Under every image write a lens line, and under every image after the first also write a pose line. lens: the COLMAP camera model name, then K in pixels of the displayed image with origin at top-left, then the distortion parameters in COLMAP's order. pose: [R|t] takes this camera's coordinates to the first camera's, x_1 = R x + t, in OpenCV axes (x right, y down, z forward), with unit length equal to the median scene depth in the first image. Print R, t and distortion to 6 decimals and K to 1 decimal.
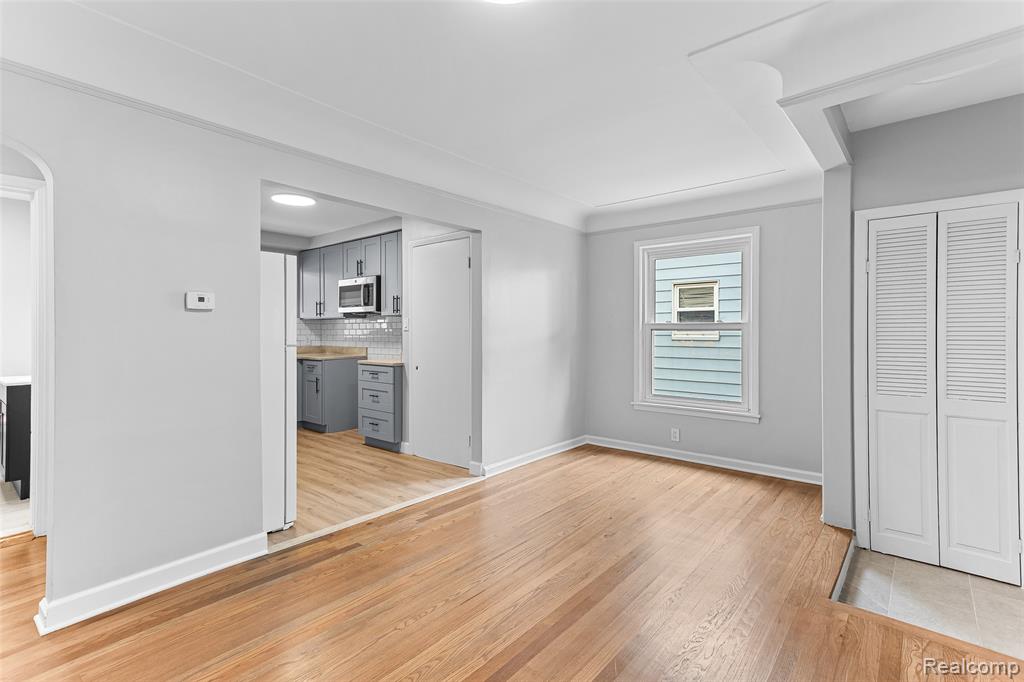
lens RADIAL K [[487.8, 0, 509.0], [0, 487.8, 333.7], [0, 0, 1]] dist [0.026056, 0.000226]
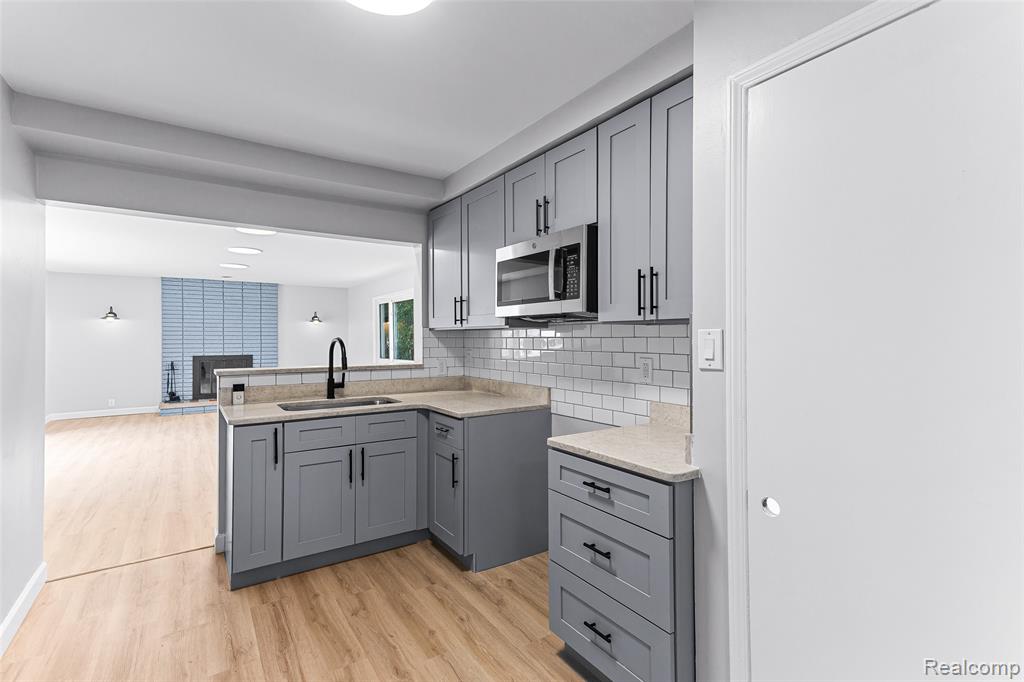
lens RADIAL K [[487.8, 0, 509.0], [0, 487.8, 333.7], [0, 0, 1]] dist [0.026056, 0.000226]
pose [[0.960396, -0.003104, -0.278622, -0.209617], [-0.000230, 0.999929, -0.011934, -0.021570], [0.278639, 0.011526, 0.960327, 0.562189]]
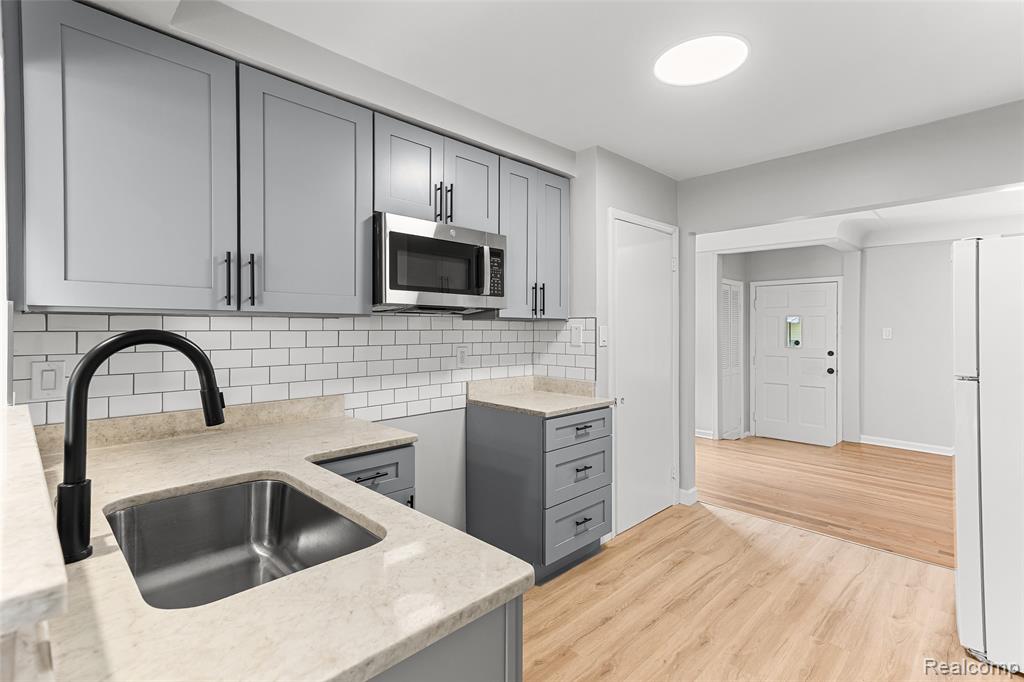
lens RADIAL K [[481.0, 0, 510.9], [0, 481.0, 328.1], [0, 0, 1]] dist [0.026278, 0.000409]
pose [[0.087775, 0.004217, 0.996131, -0.715063], [0.006177, 0.999970, -0.004778, -0.022990], [-0.996121, 0.006572, 0.087746, 0.905653]]
